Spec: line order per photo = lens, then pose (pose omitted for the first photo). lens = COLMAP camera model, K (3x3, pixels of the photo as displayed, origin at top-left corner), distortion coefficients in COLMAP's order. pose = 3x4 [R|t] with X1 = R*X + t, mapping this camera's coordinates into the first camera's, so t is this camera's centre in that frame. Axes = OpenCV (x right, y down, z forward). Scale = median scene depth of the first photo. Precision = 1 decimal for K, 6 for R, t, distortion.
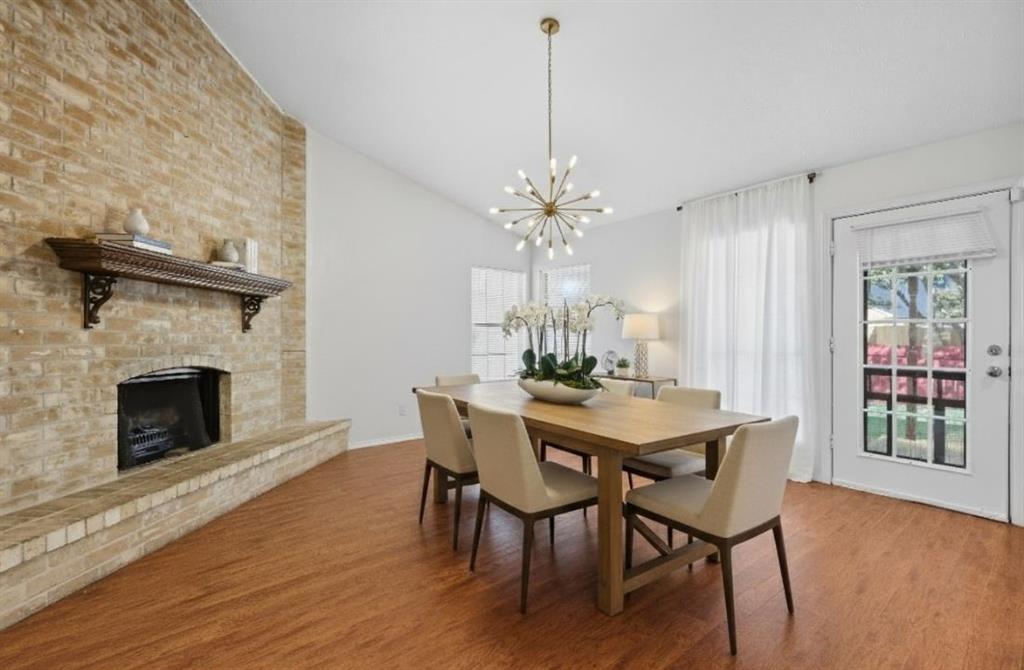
lens RADIAL K [[454.3, 0, 516.0], [0, 454.3, 338.8], [0, 0, 1]] dist [0.002013, 0.000435]
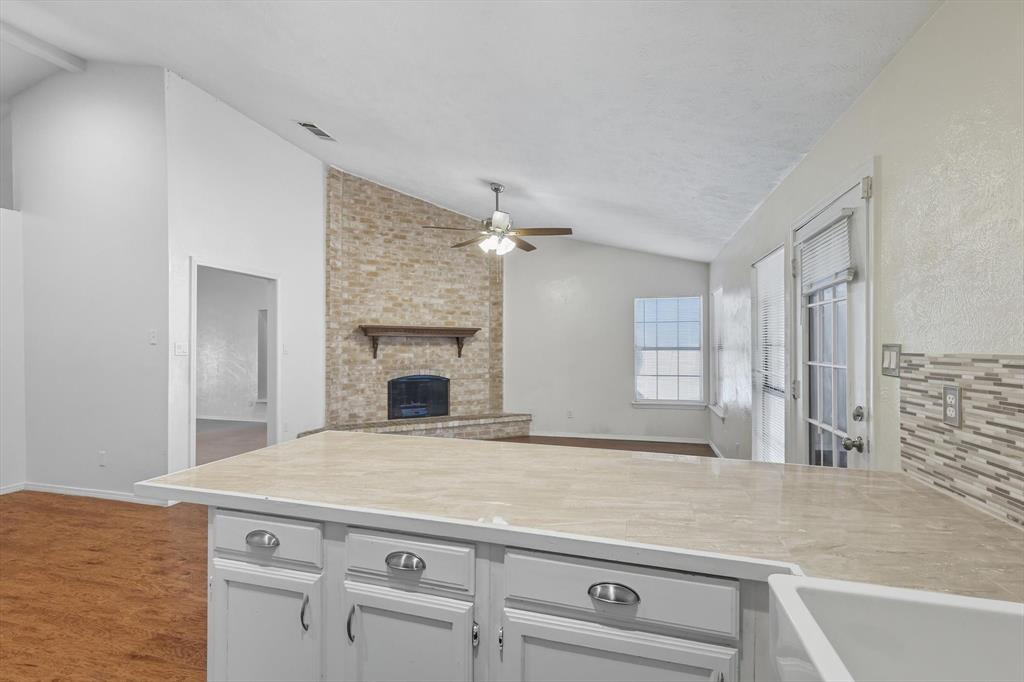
lens RADIAL K [[451.3, 0, 510.8], [0, 451.3, 344.1], [0, 0, 1]] dist [0.002112, 0.001833]
pose [[0.576496, -0.005202, -0.817084, 1.281075], [0.003868, 0.999986, -0.003637, -0.075407], [0.817091, -0.001064, 0.576508, 0.151571]]
